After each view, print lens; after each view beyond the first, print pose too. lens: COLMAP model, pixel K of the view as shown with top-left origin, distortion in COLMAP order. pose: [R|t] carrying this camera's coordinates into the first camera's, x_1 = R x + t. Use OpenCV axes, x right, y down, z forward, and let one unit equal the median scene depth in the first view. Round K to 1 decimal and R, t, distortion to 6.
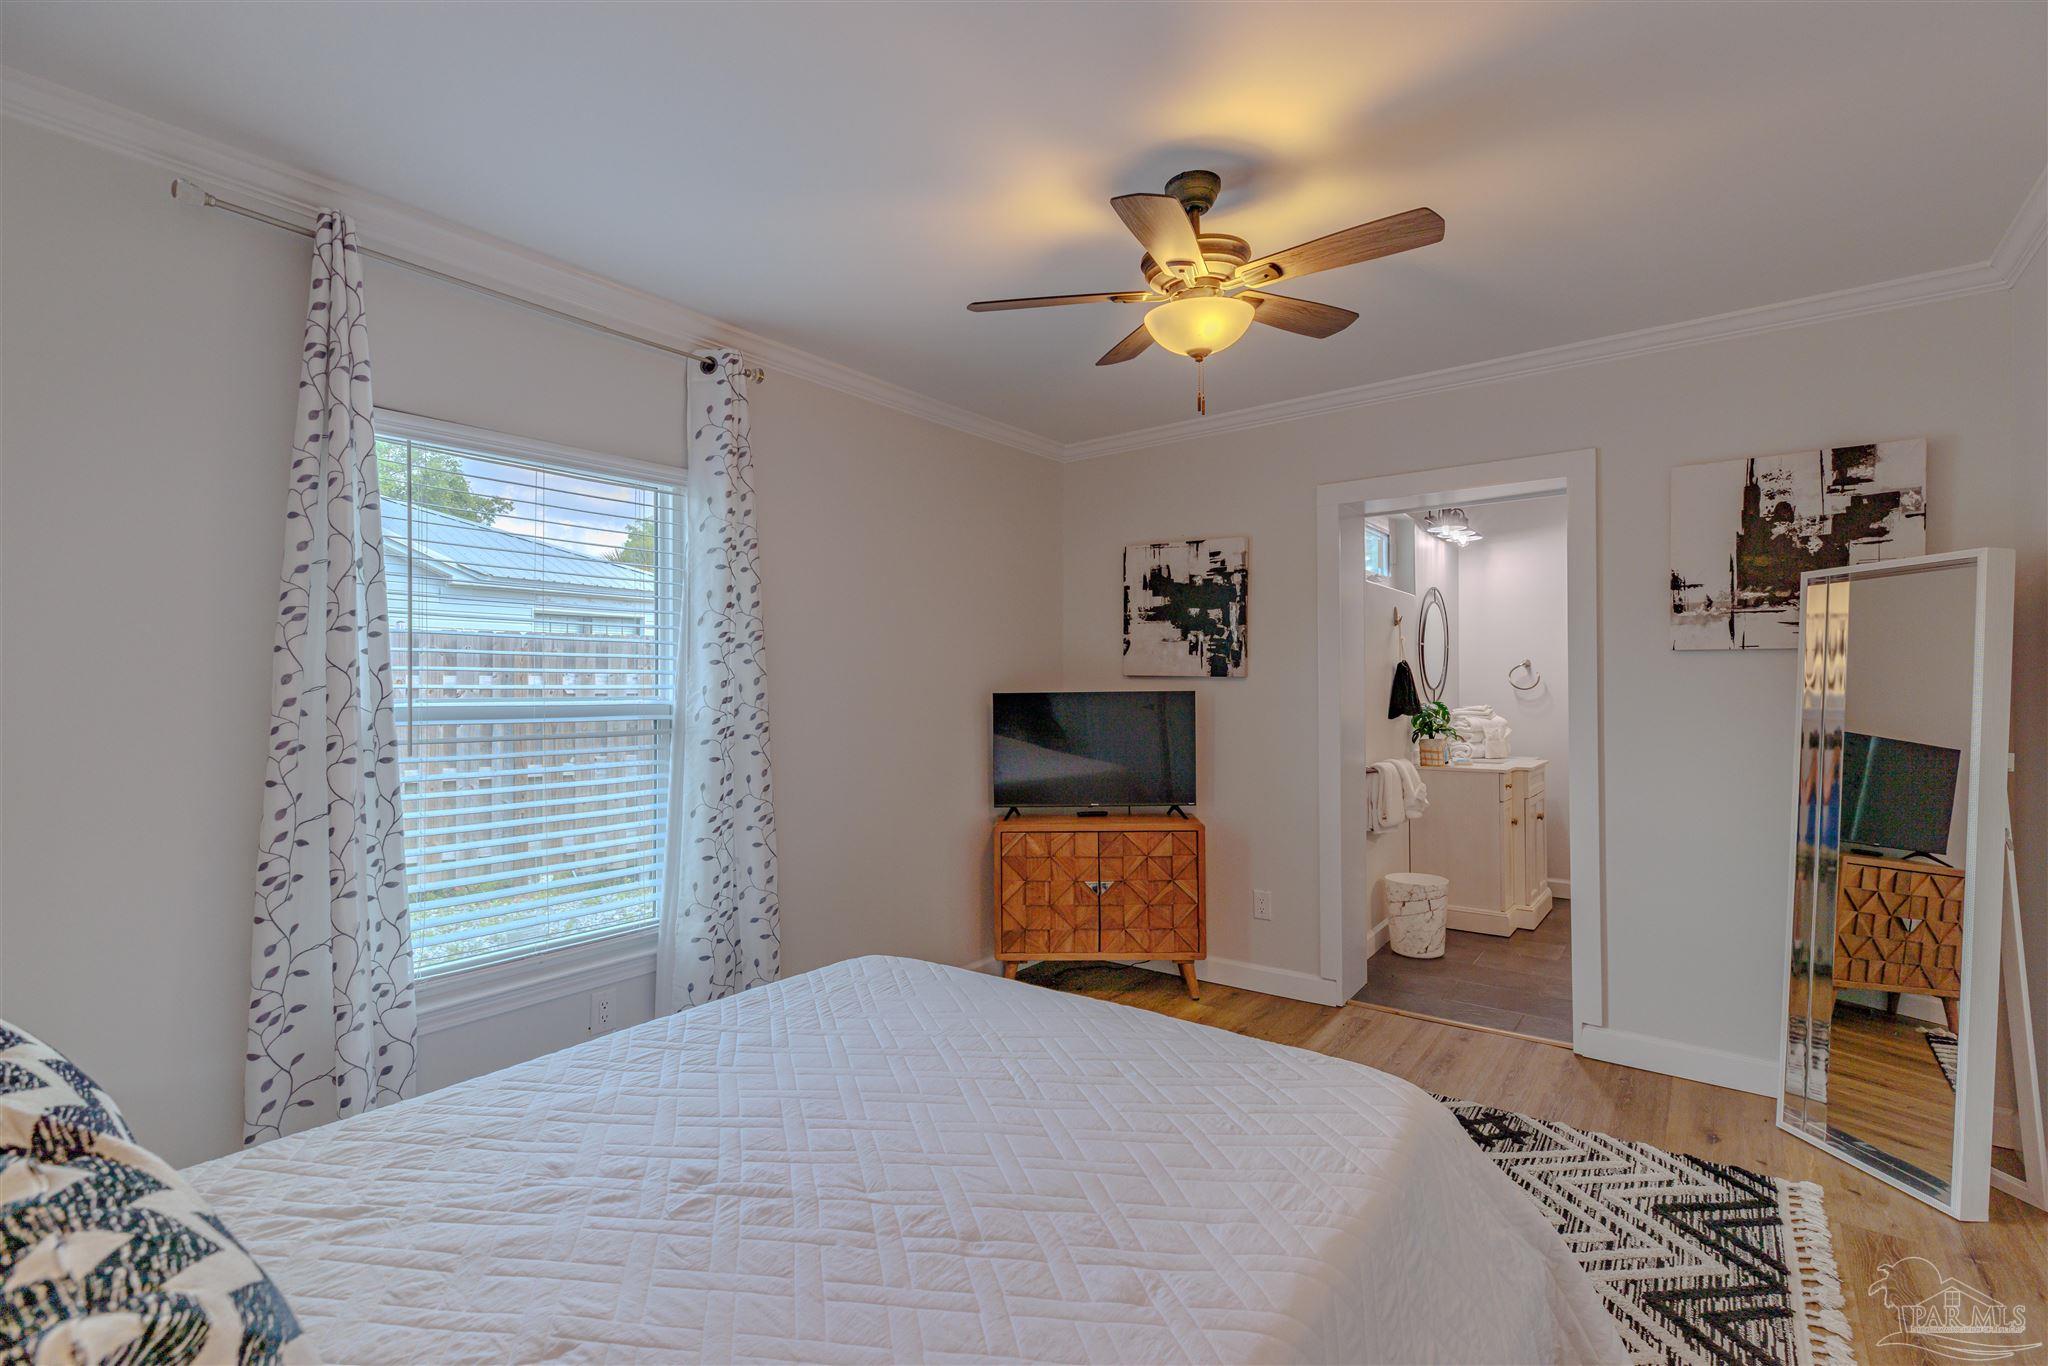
lens RADIAL K [[914.8, 0, 1021.8], [0, 914.8, 685.0], [0, 0, 1]] dist [0.000816, -0.000079]
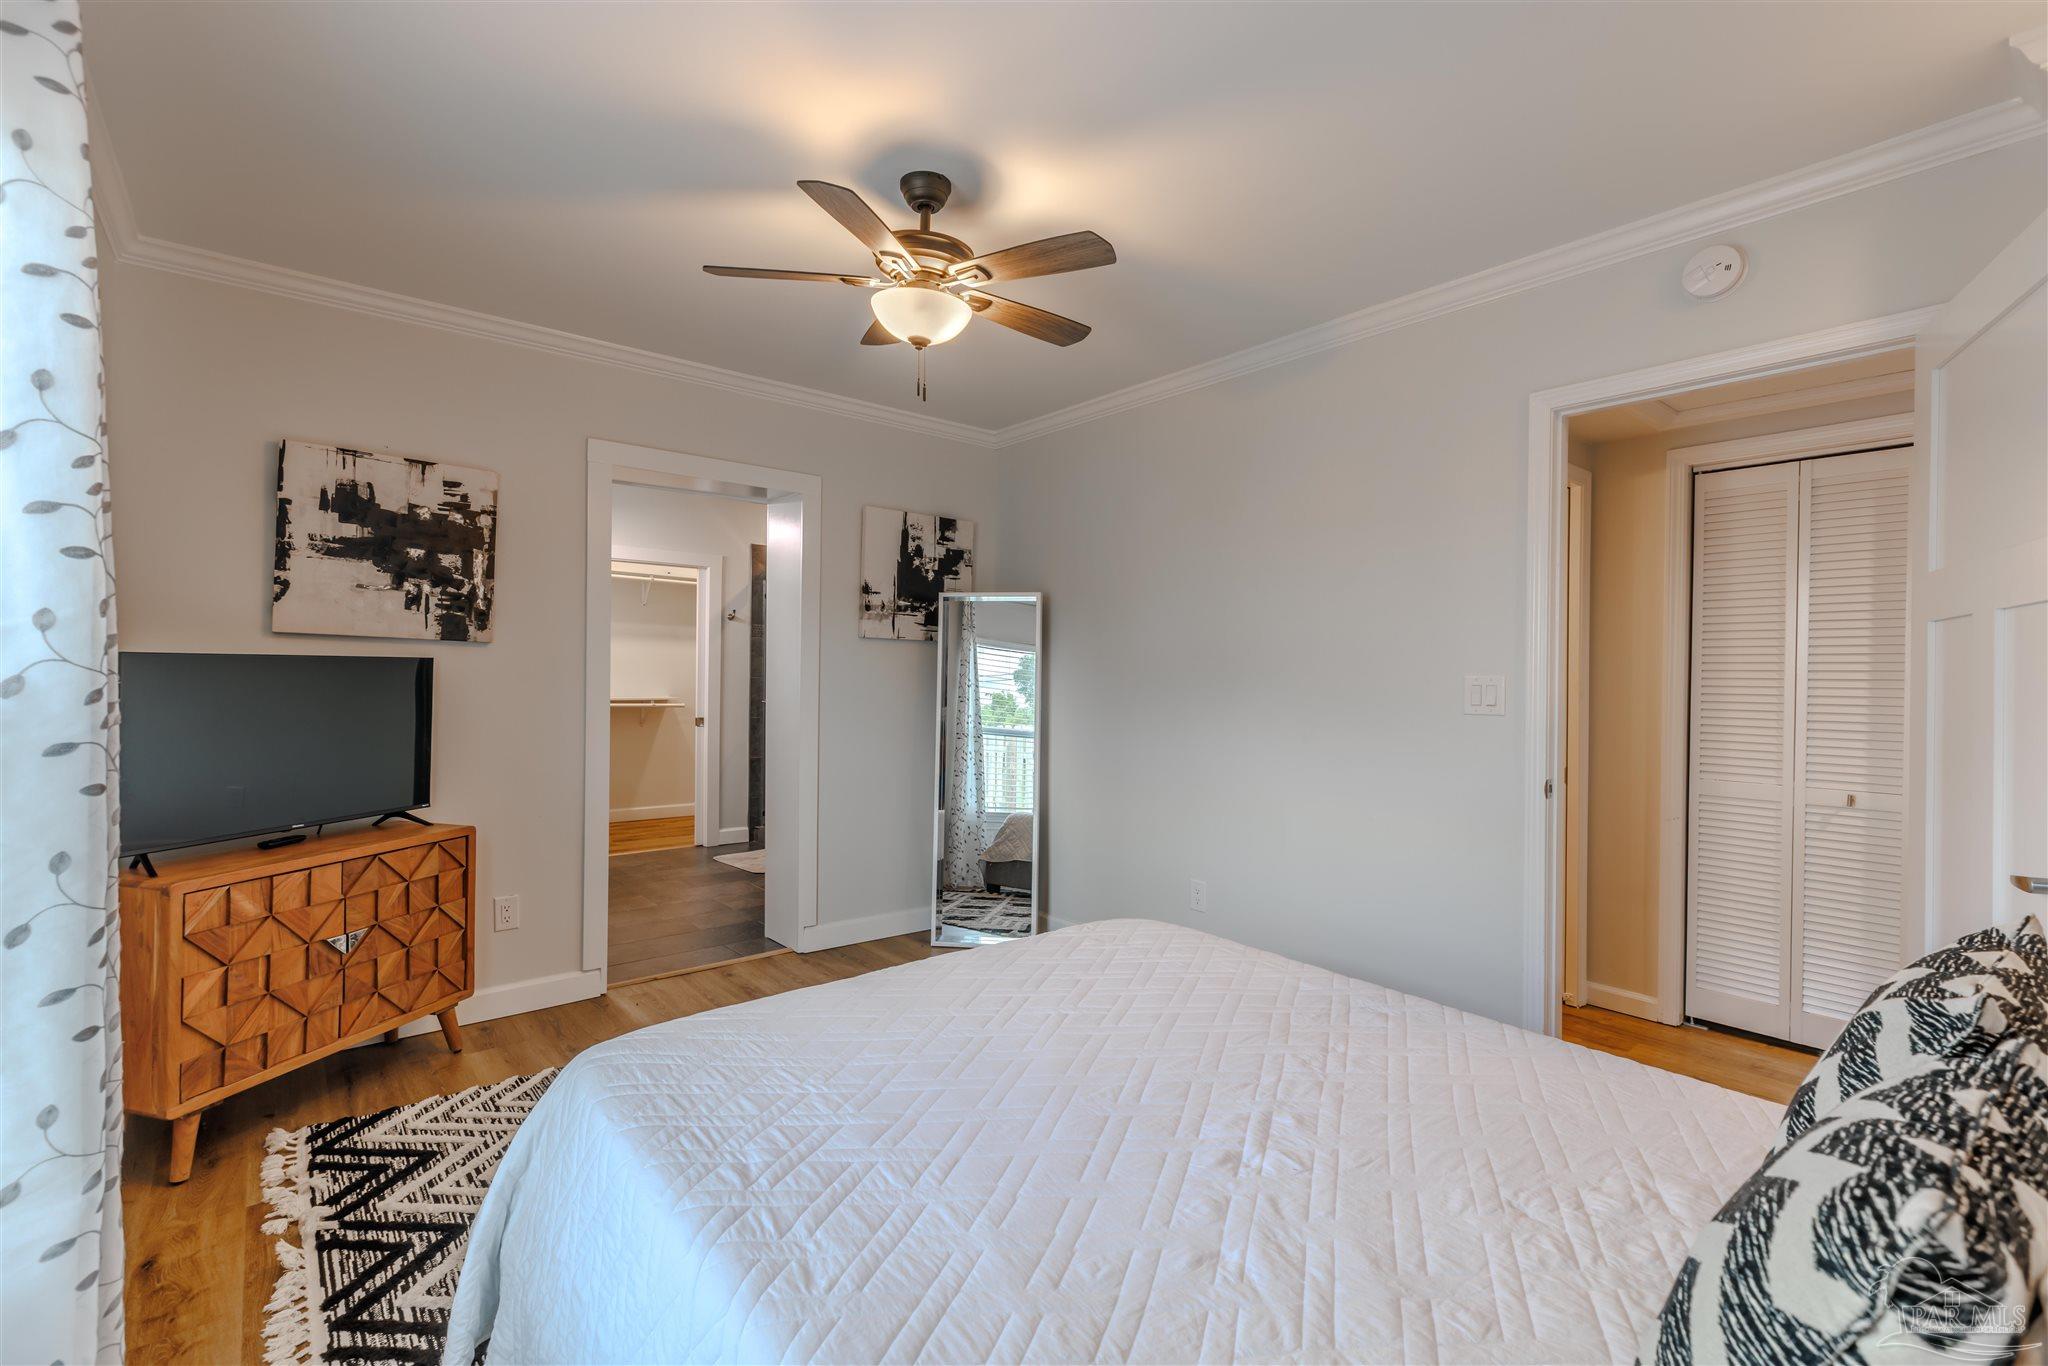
lens RADIAL K [[914.8, 0, 1021.9], [0, 914.8, 685.1], [0, 0, 1]] dist [0.000816, -0.000079]
pose [[0.220514, -0.002020, 0.975382, -0.450894], [-0.014548, 0.999880, 0.005360, 0.018102], [-0.975275, -0.015372, 0.220458, 0.348843]]
